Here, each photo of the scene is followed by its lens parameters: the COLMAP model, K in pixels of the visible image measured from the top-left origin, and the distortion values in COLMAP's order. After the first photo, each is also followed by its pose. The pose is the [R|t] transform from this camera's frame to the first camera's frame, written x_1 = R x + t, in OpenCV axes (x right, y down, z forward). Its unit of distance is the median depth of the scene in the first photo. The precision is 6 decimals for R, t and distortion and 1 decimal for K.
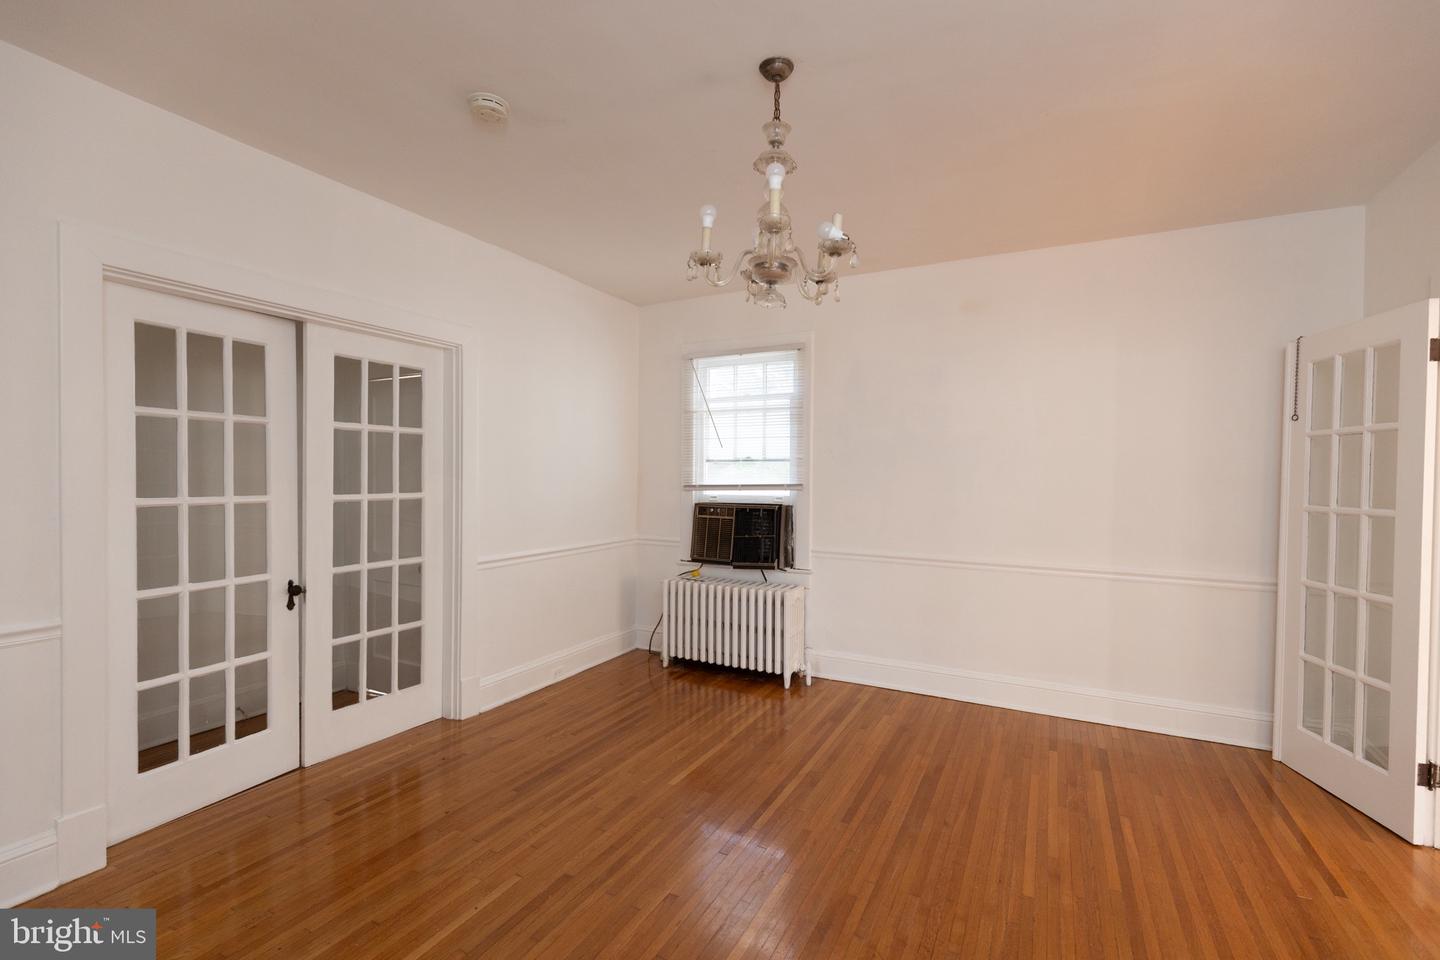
lens RADIAL K [[645.8, 0, 720.9], [0, 645.8, 483.3], [0, 0, 1]] dist [0.002485, 0.000701]
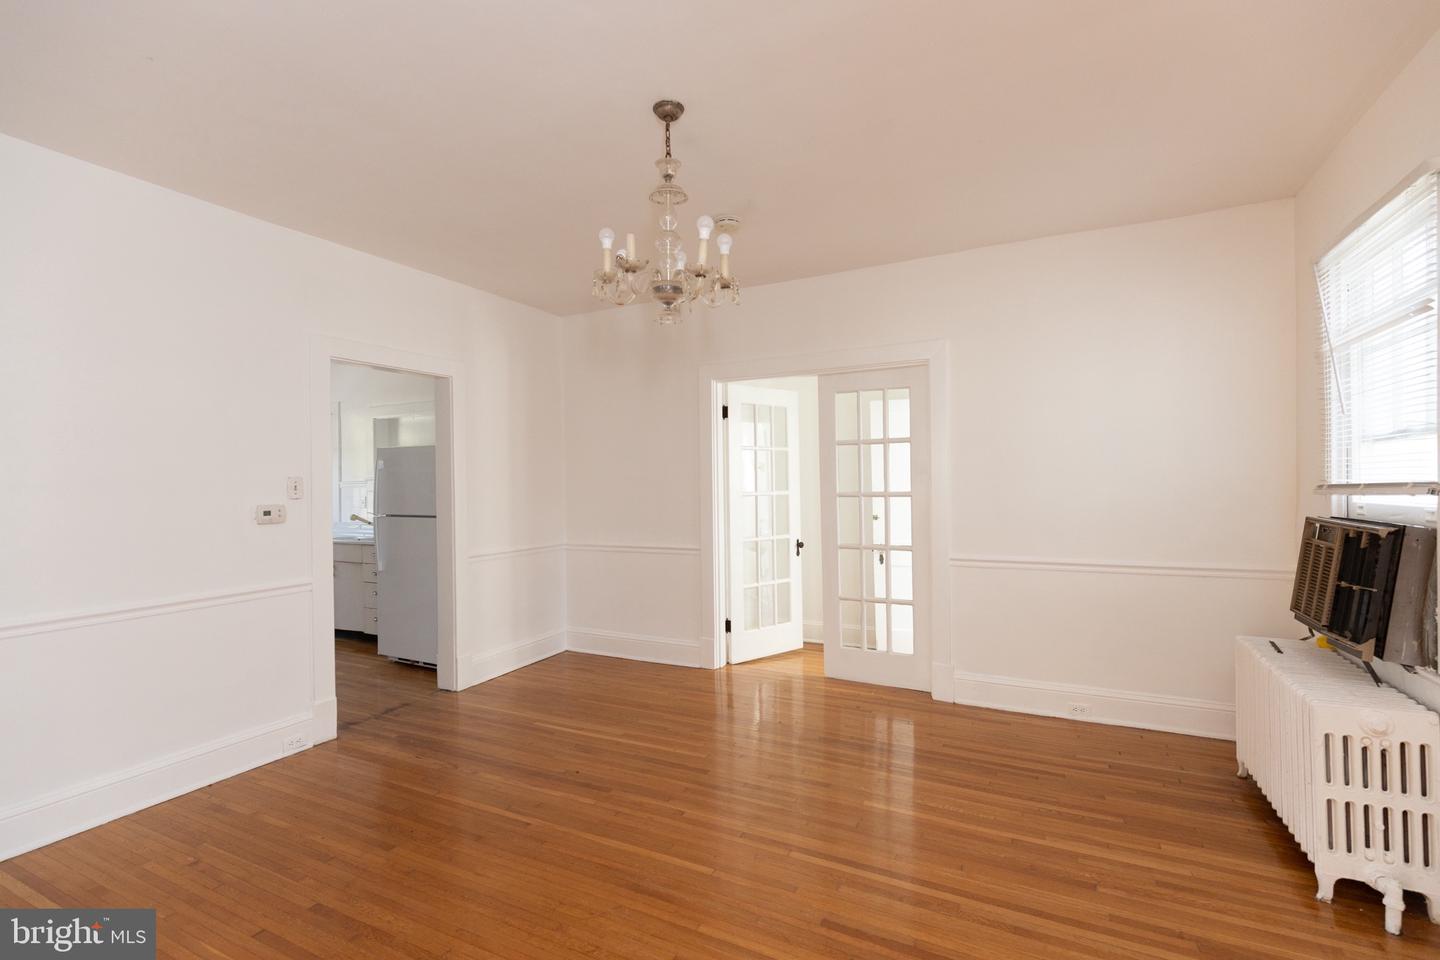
lens RADIAL K [[645.8, 0, 720.9], [0, 645.8, 483.3], [0, 0, 1]] dist [0.002485, 0.000701]
pose [[-0.001278, -0.006323, -0.999979, 0.698612], [0.002356, 0.999977, -0.006326, 0.005323], [0.999996, -0.002364, -0.001263, 0.639410]]
